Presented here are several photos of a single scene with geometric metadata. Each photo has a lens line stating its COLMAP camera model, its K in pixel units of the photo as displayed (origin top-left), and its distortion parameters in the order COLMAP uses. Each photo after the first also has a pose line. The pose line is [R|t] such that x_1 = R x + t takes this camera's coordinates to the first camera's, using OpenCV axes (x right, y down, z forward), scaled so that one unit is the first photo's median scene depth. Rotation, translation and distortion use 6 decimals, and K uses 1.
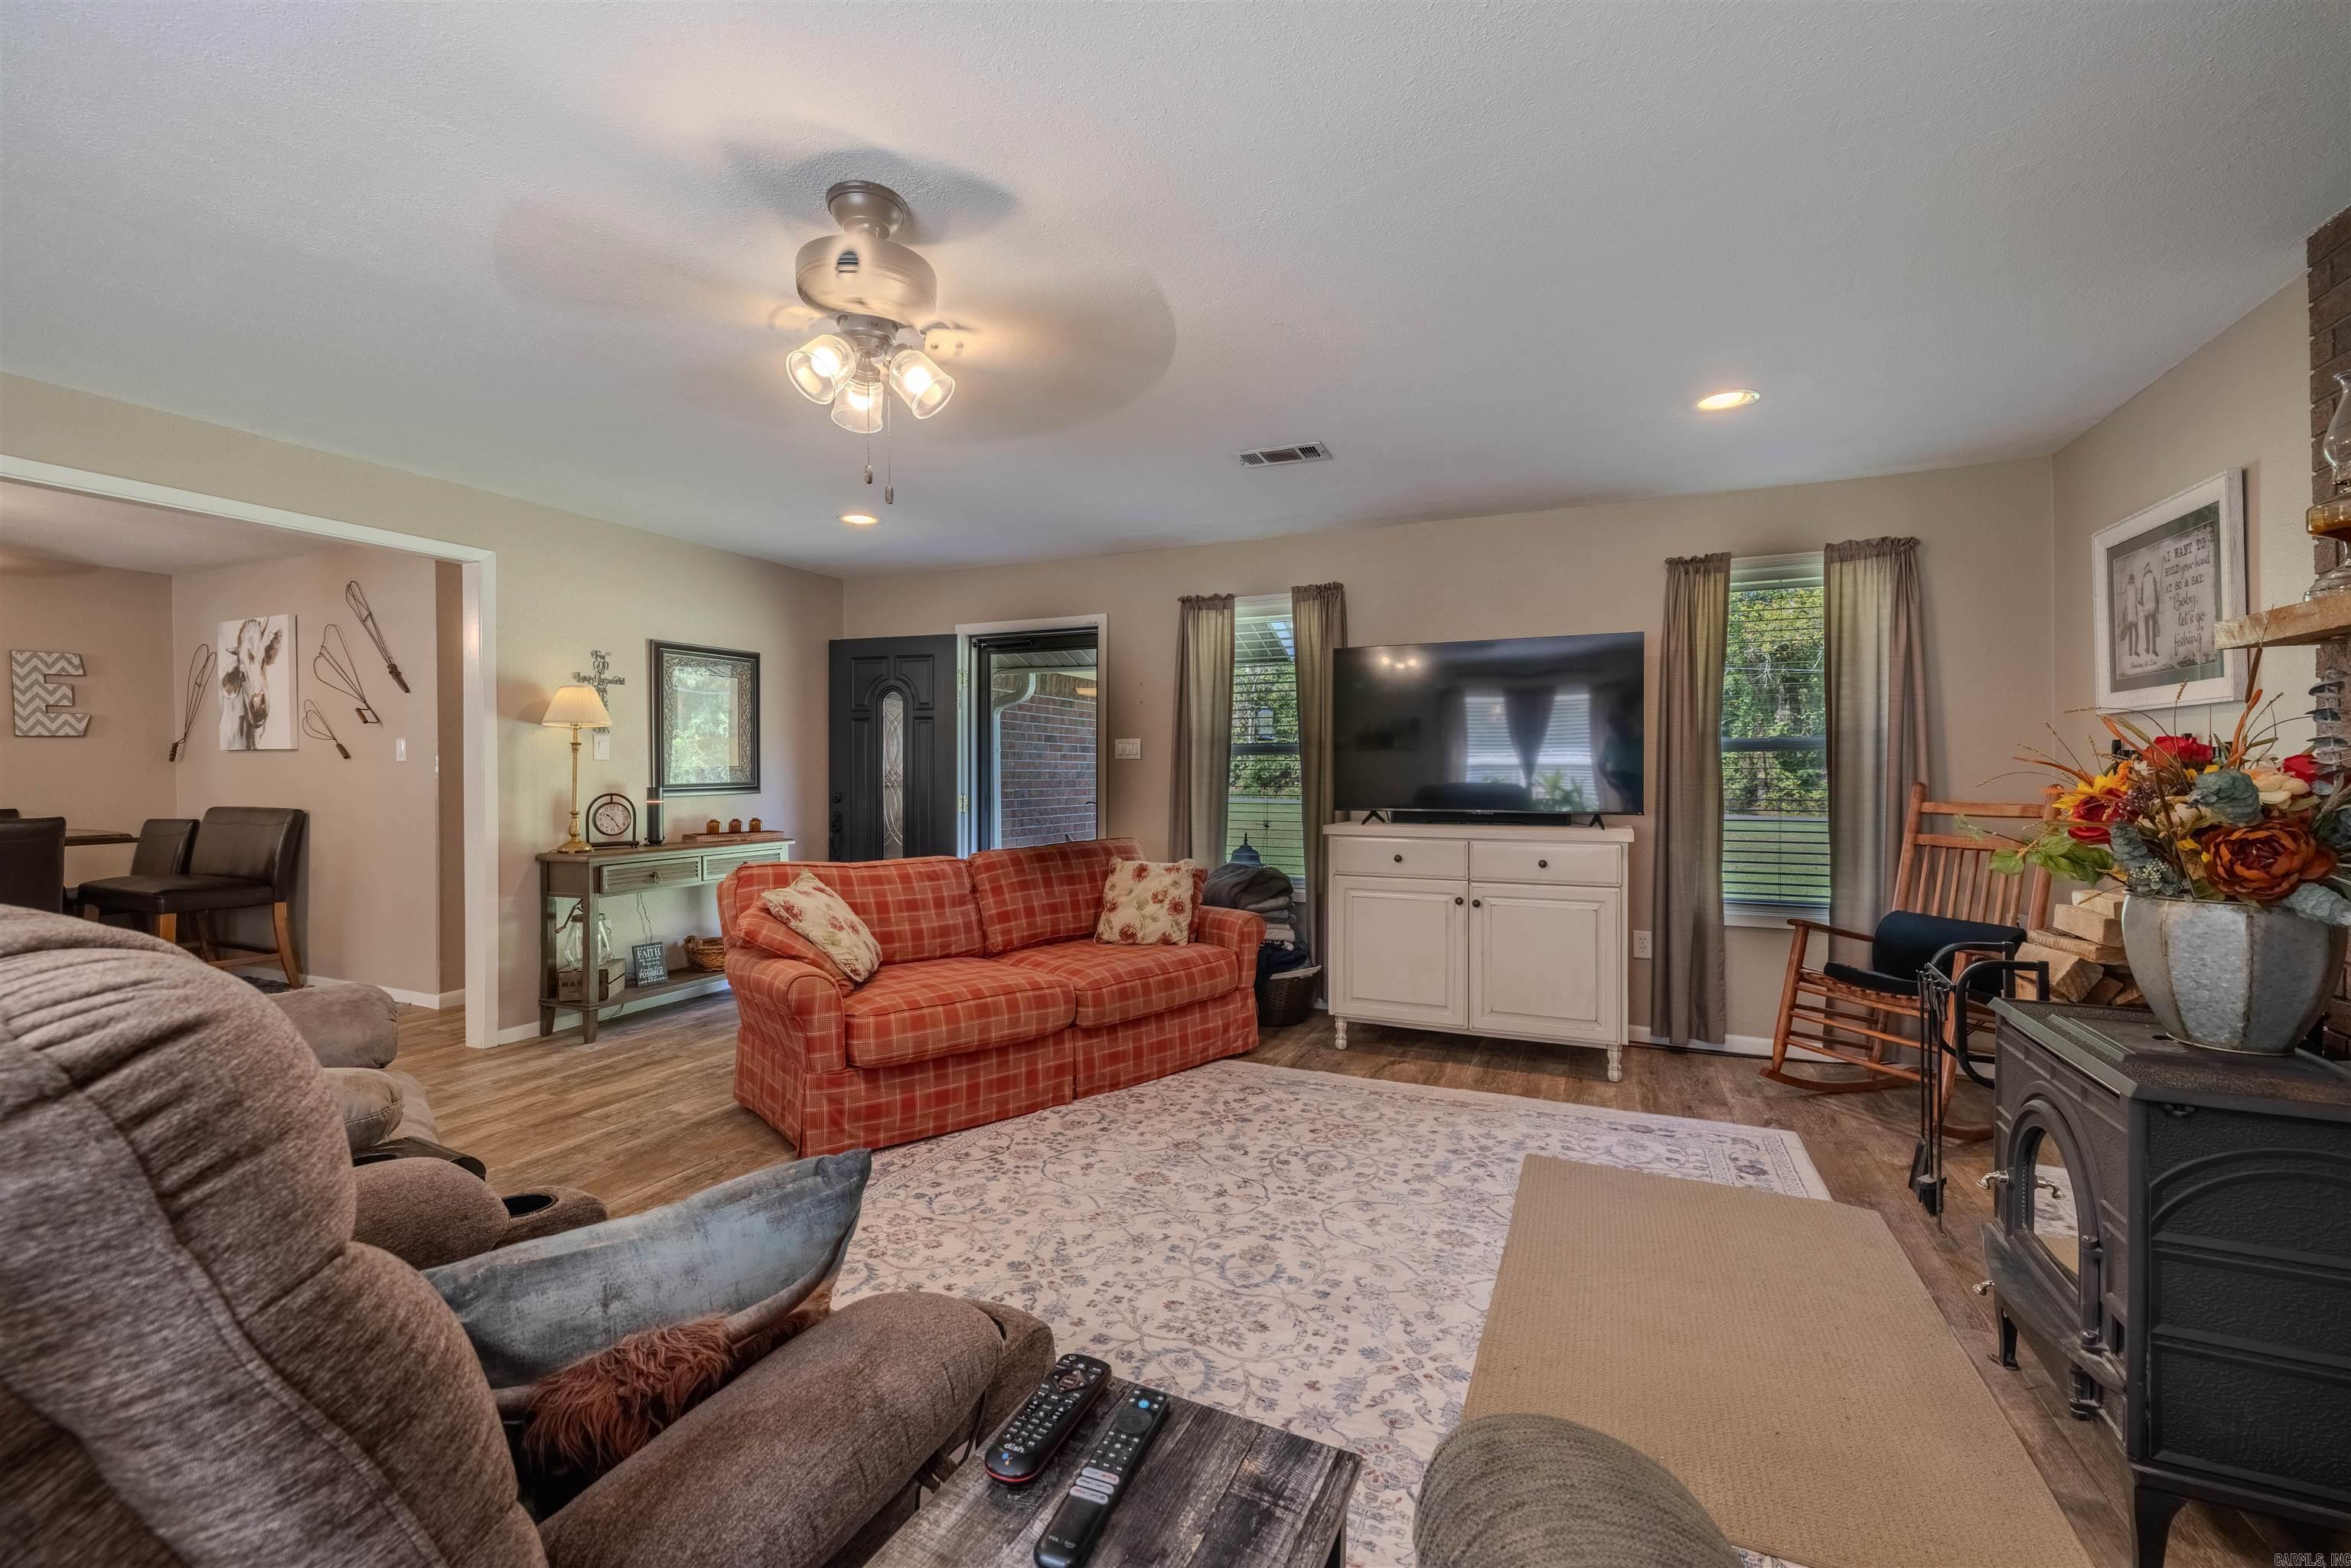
lens RADIAL K [[978.0, 0, 1169.2], [0, 978.0, 776.3], [0, 0, 1]] dist [-0.000232, 0.000506]
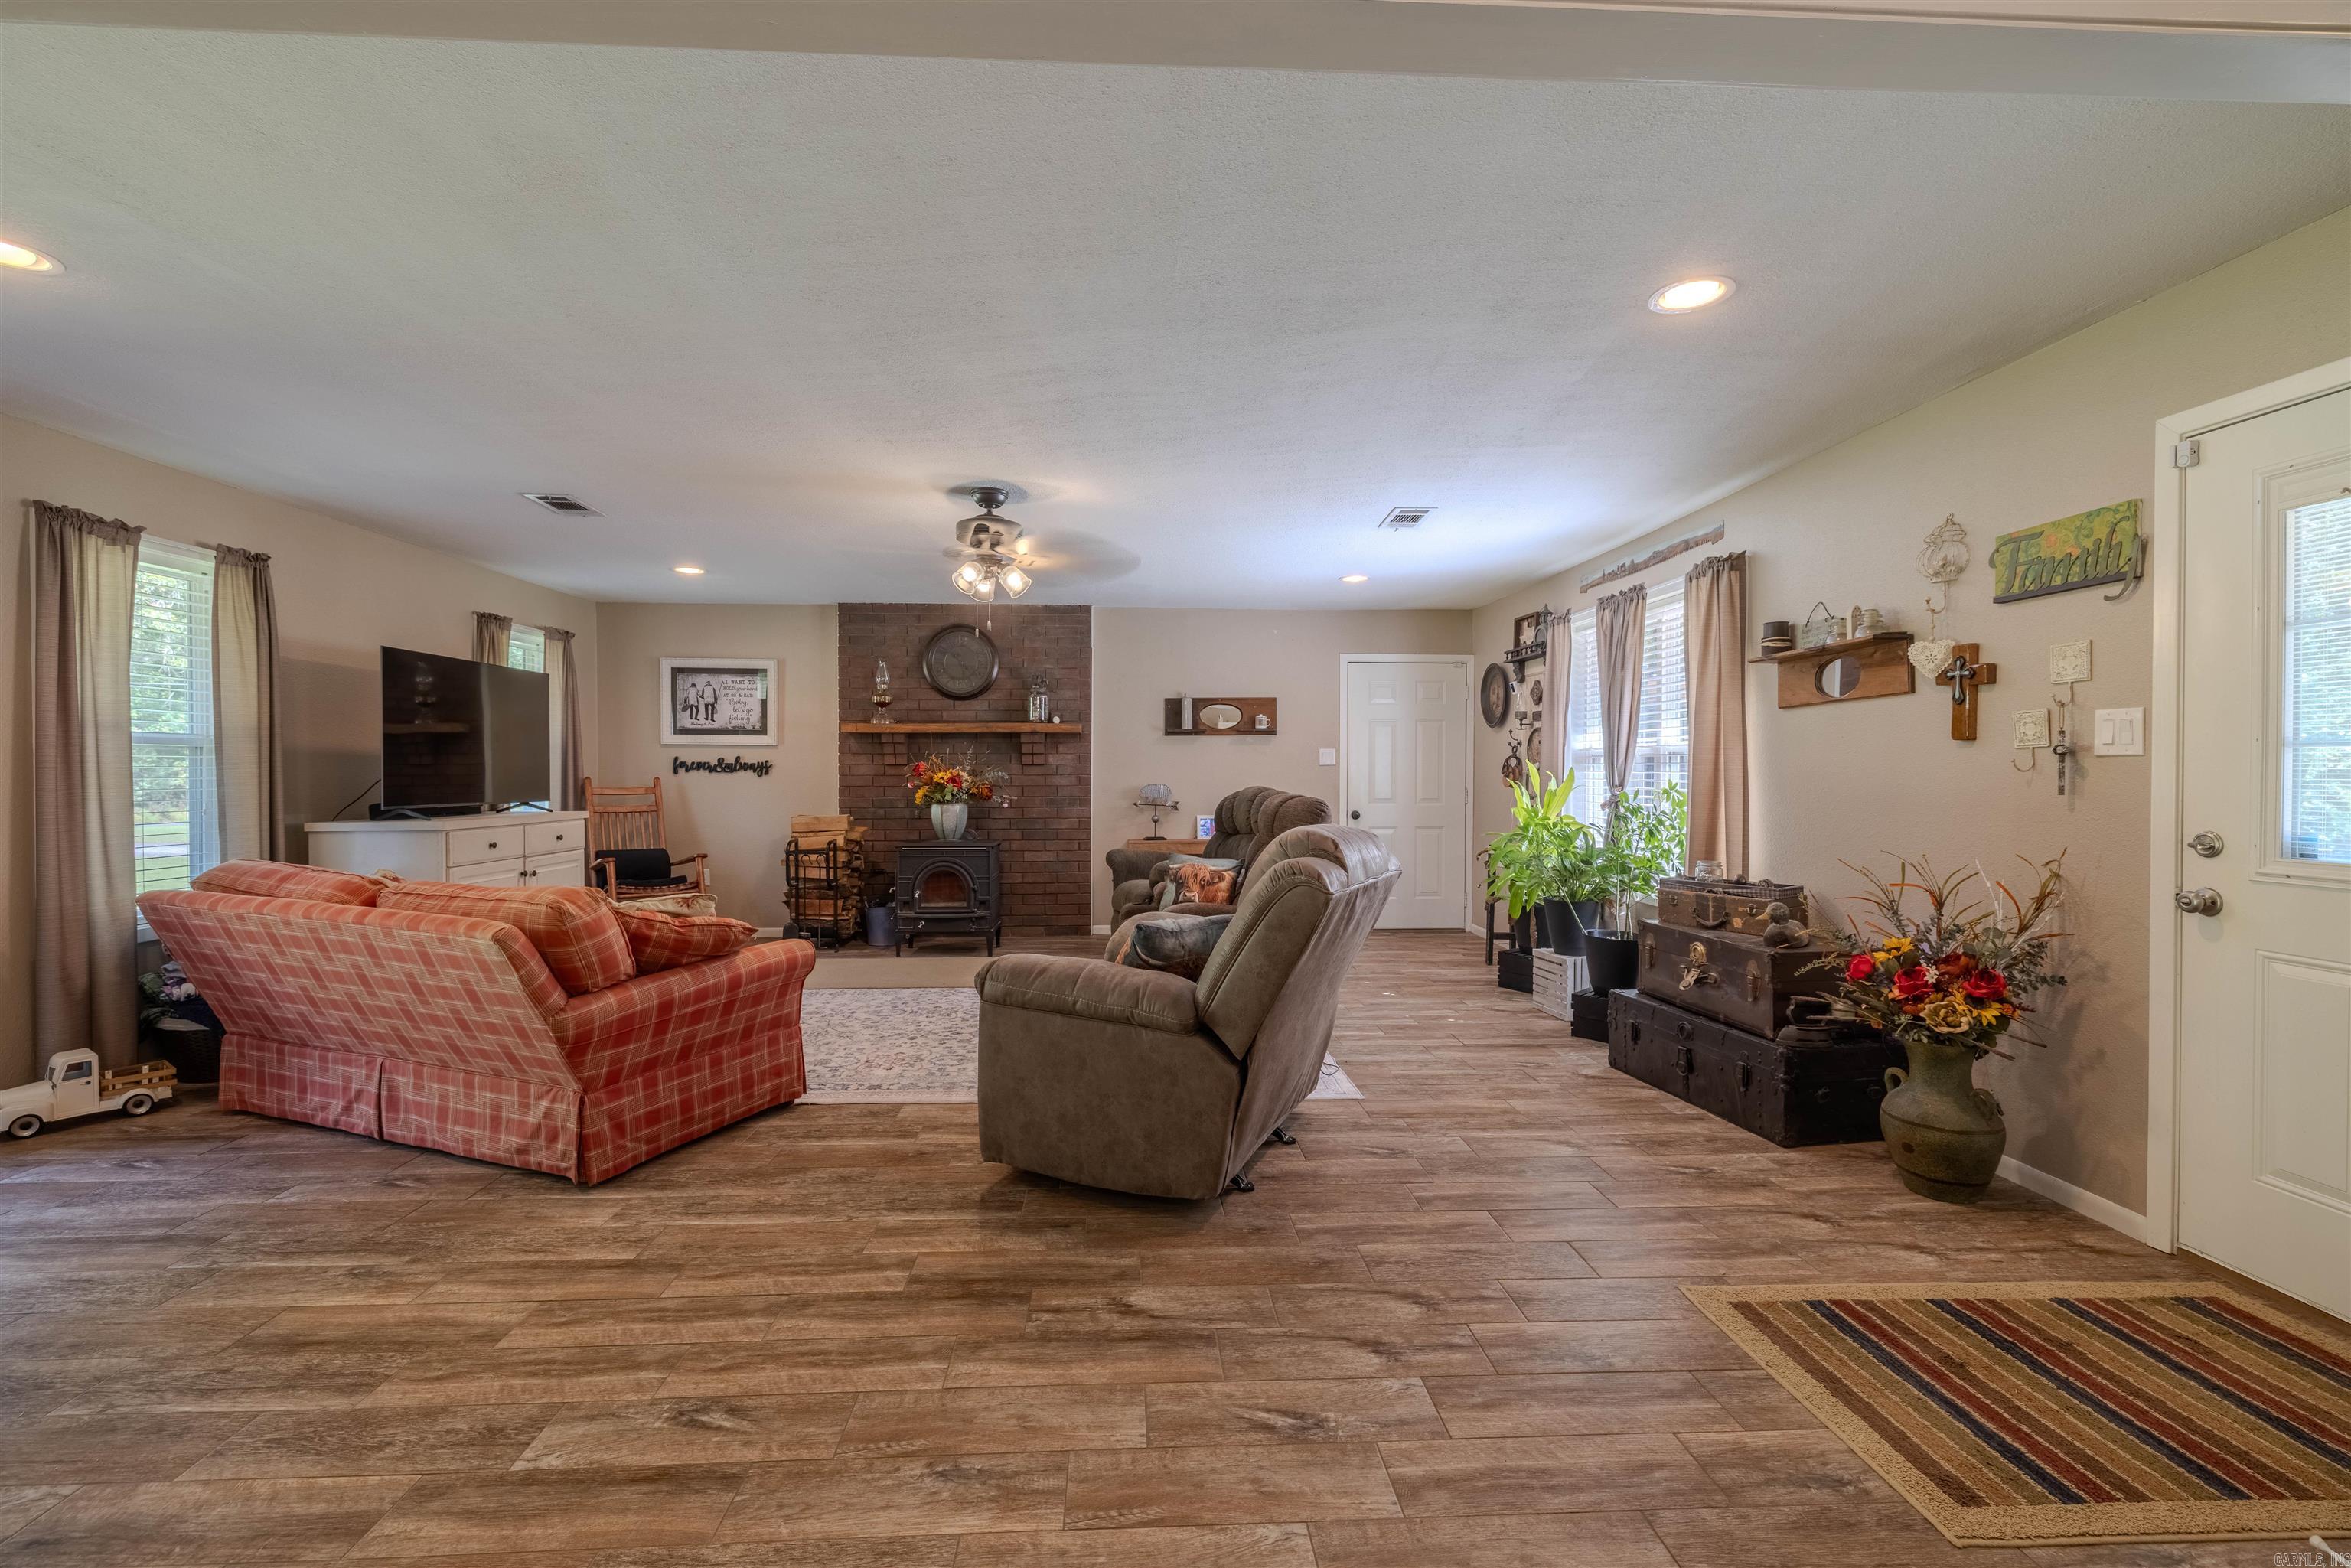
lens RADIAL K [[978.0, 0, 1169.2], [0, 978.0, 776.3], [0, 0, 1]] dist [-0.000232, 0.000506]
pose [[-0.447326, -0.005169, 0.894356, -1.257783], [0.001779, 0.999976, 0.006669, -0.005550], [-0.894369, 0.004574, -0.447306, 0.863808]]
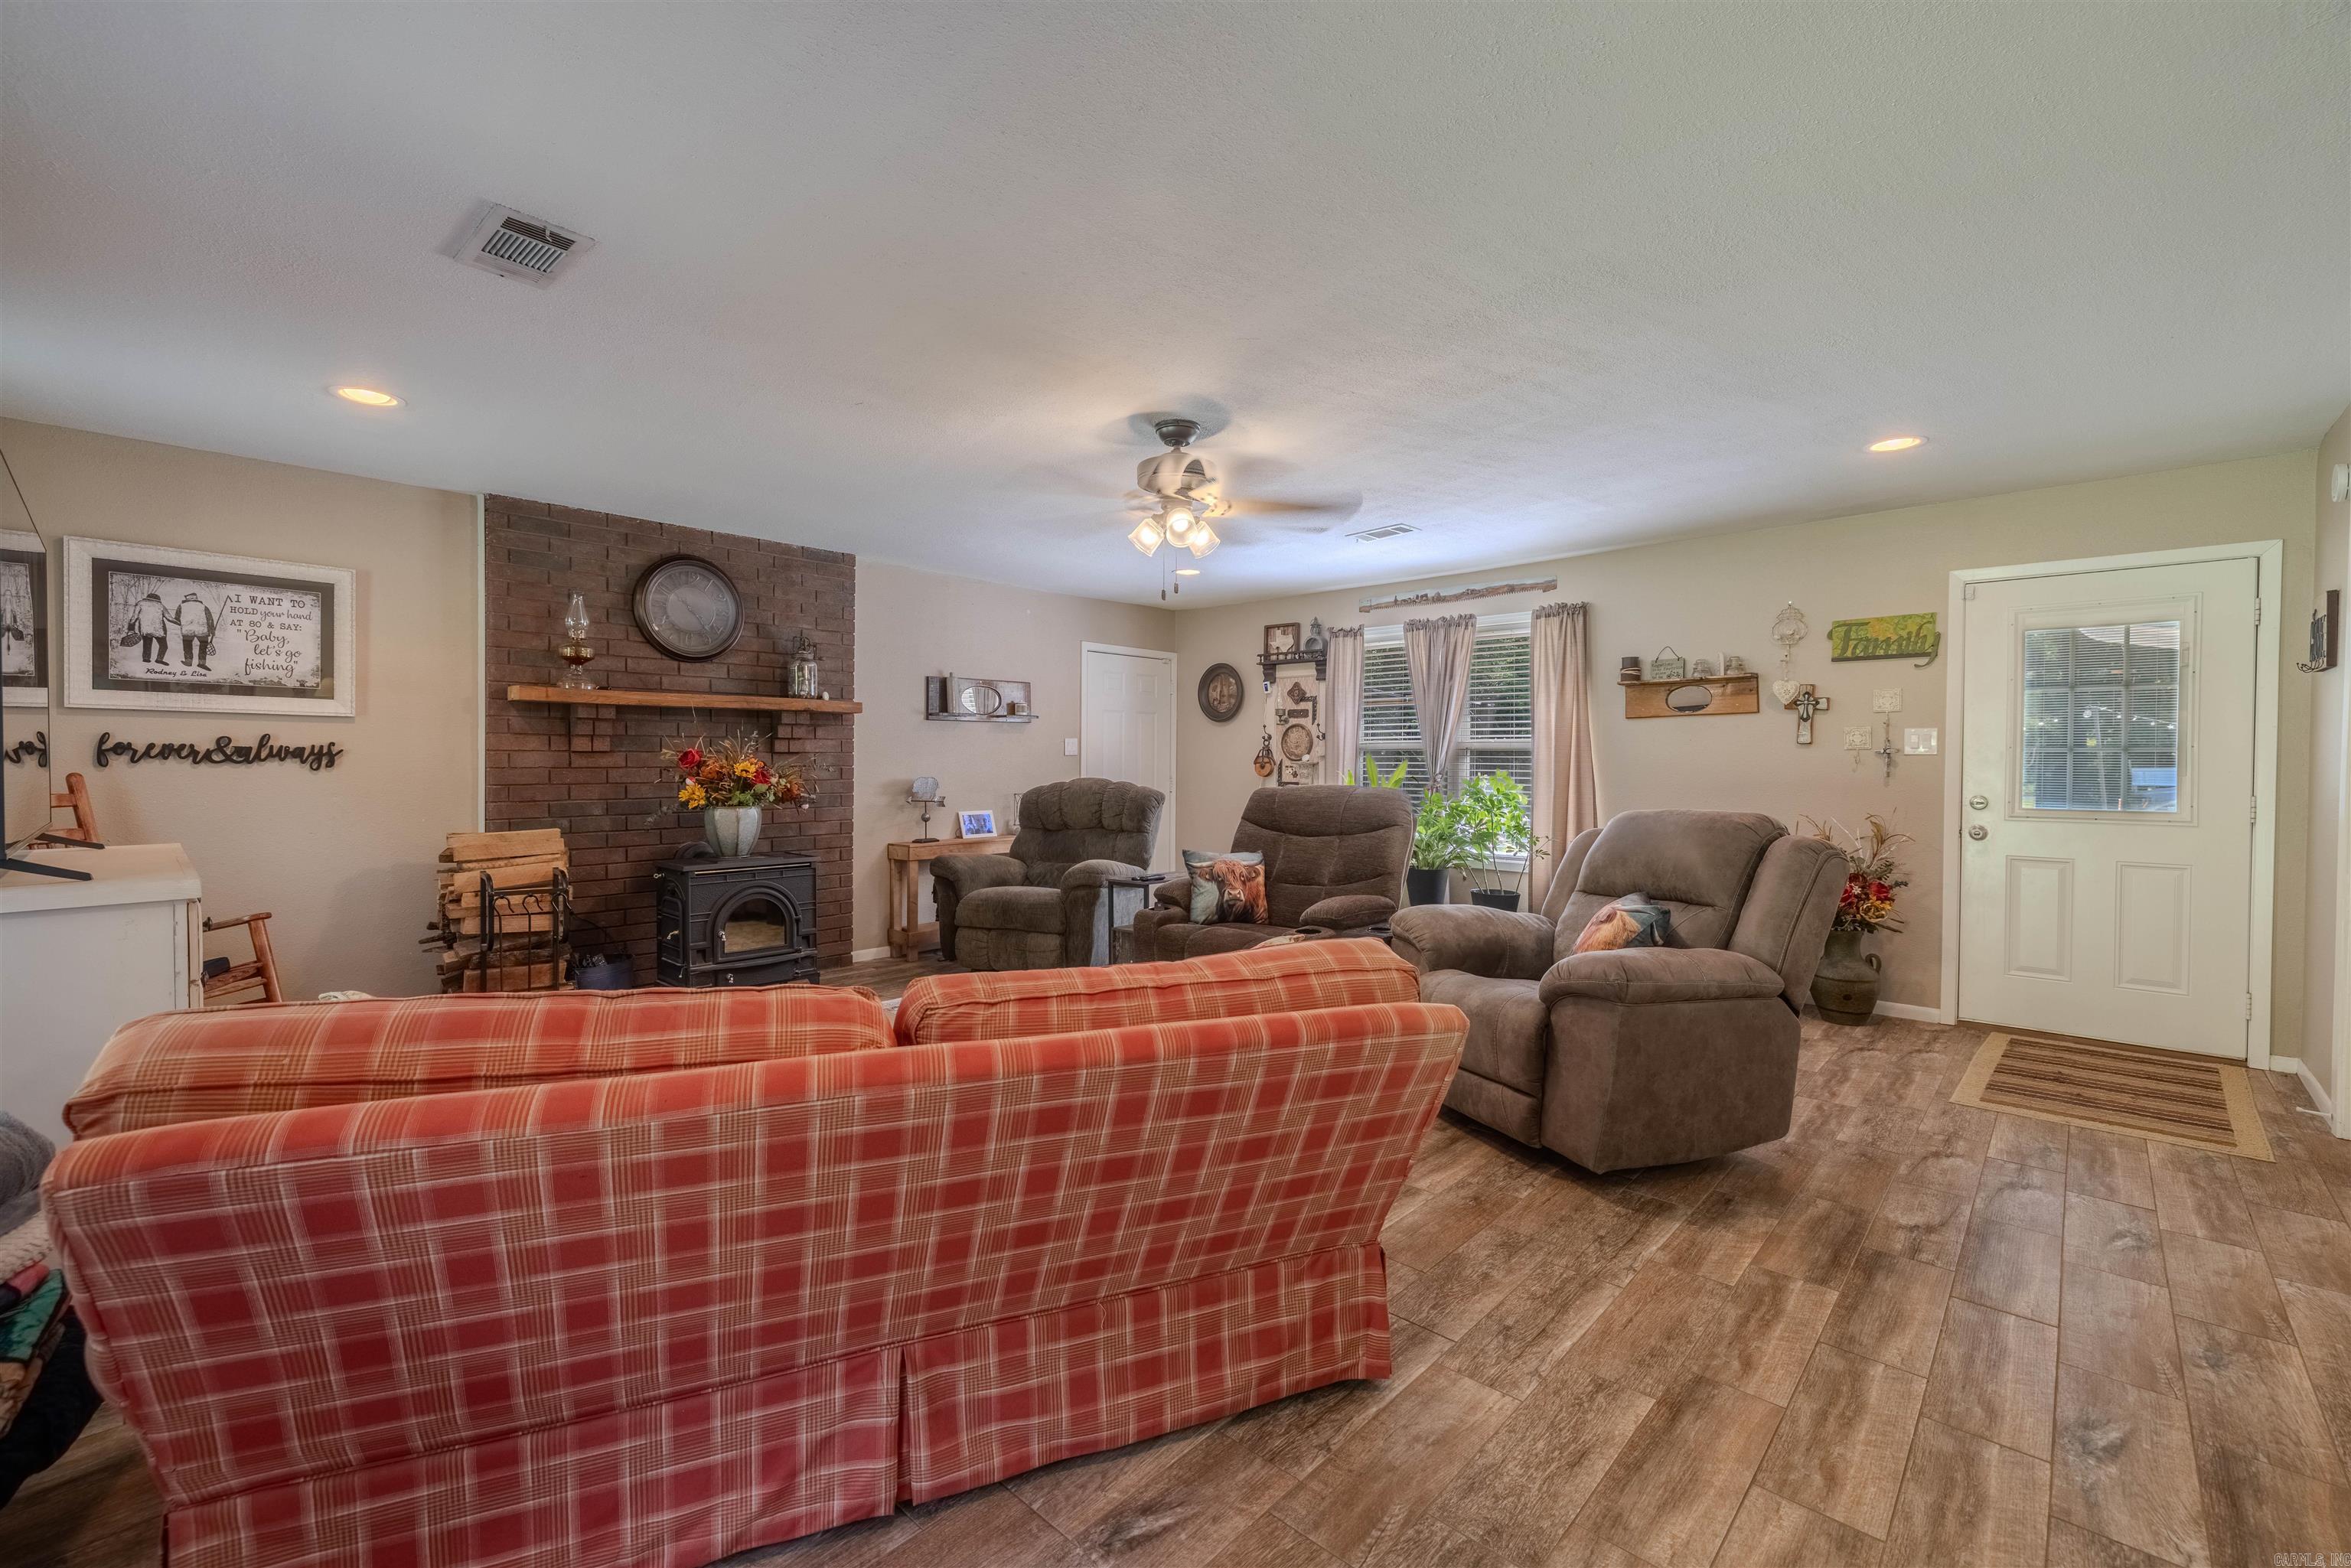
lens RADIAL K [[978.0, 0, 1169.2], [0, 978.0, 776.3], [0, 0, 1]] dist [-0.000232, 0.000506]
pose [[-0.941780, -0.007416, 0.336149, -0.471012], [-0.001261, 0.999828, 0.018525, -0.008803], [-0.336229, 0.017023, -0.941627, 1.427014]]
